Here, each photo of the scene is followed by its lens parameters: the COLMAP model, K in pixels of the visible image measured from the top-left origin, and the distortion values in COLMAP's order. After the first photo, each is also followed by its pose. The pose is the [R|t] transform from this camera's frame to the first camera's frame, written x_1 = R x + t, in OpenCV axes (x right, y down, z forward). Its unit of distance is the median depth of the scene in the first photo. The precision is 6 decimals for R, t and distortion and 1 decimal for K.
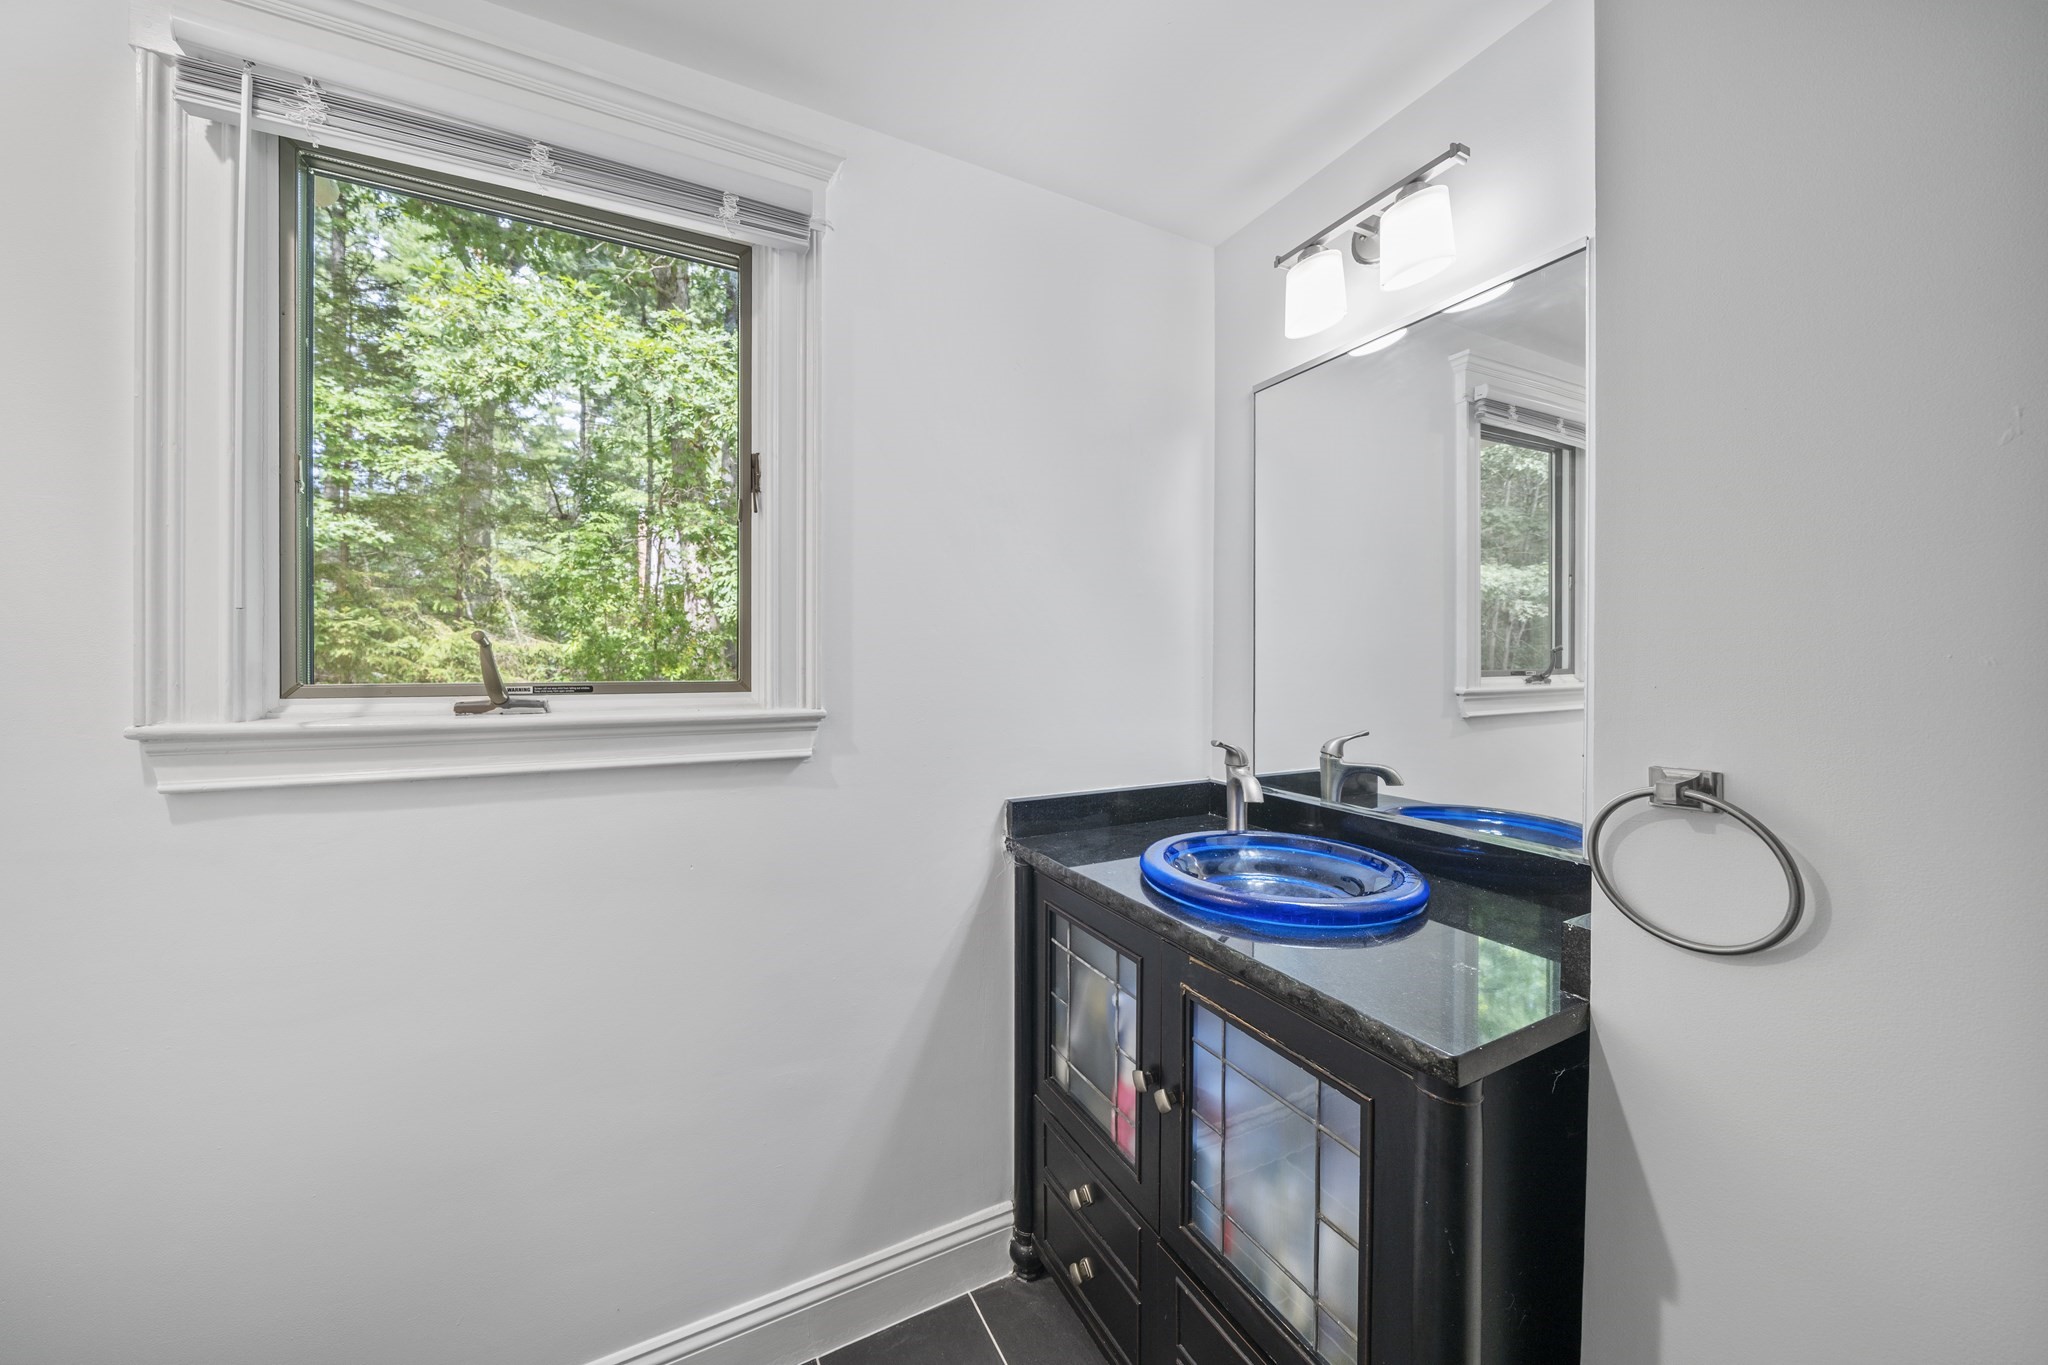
lens RADIAL K [[722.0, 0, 1008.7], [0, 722.0, 665.0], [0, 0, 1]] dist [-0.001745, -0.000086]
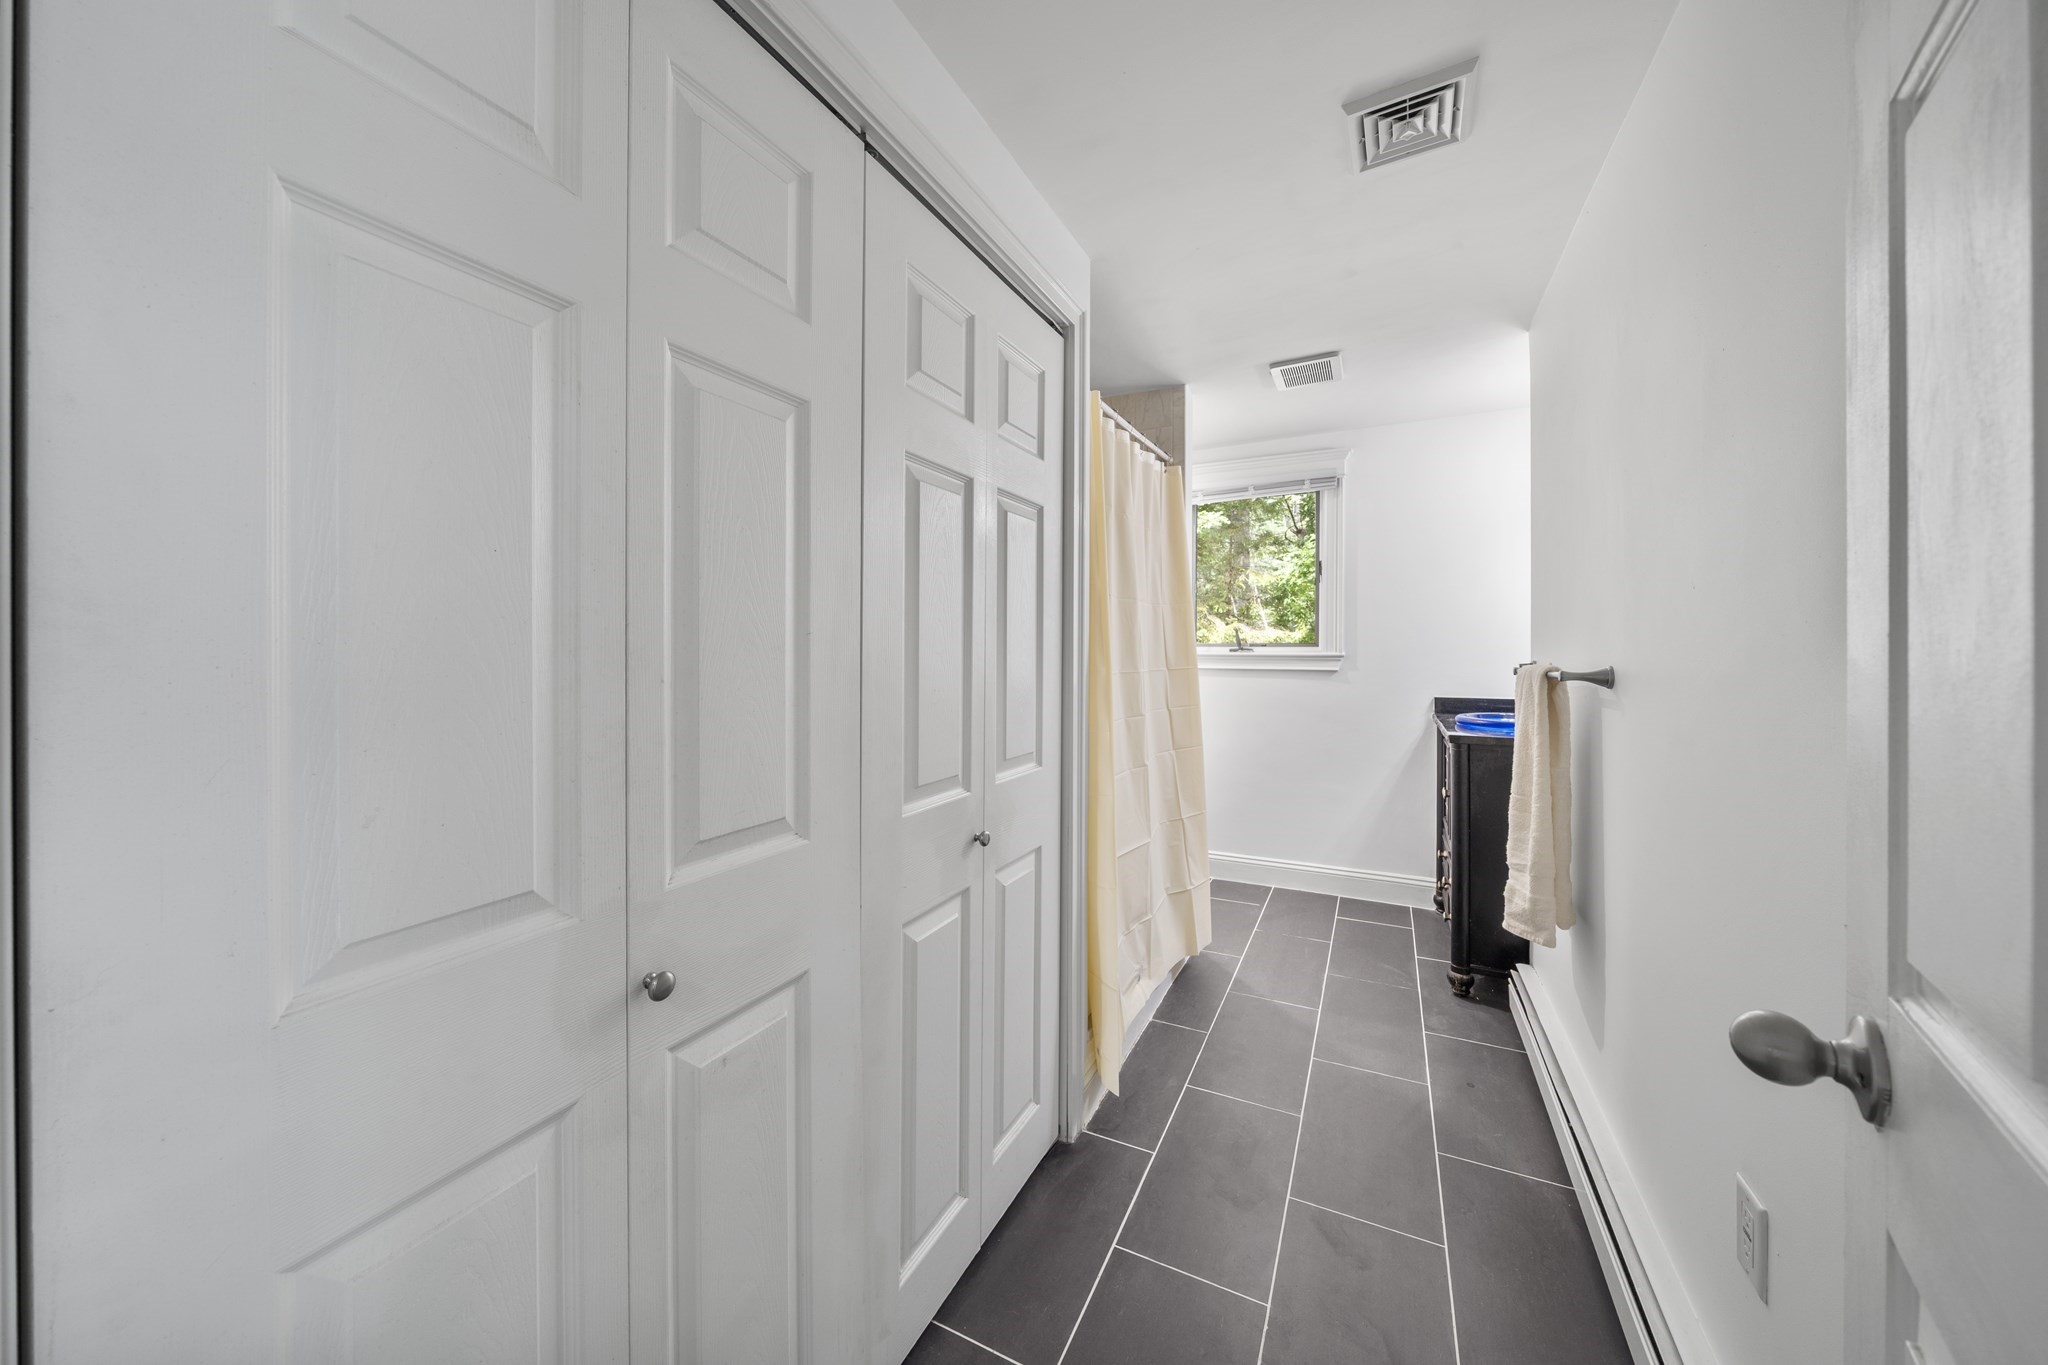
lens RADIAL K [[722.0, 0, 1008.7], [0, 722.0, 665.0], [0, 0, 1]] dist [-0.001745, -0.000086]
pose [[0.584692, 0.016950, -0.811078, 0.184438], [-0.002915, 0.999819, 0.018793, 0.008995], [0.811250, -0.008623, 0.584636, -0.244272]]
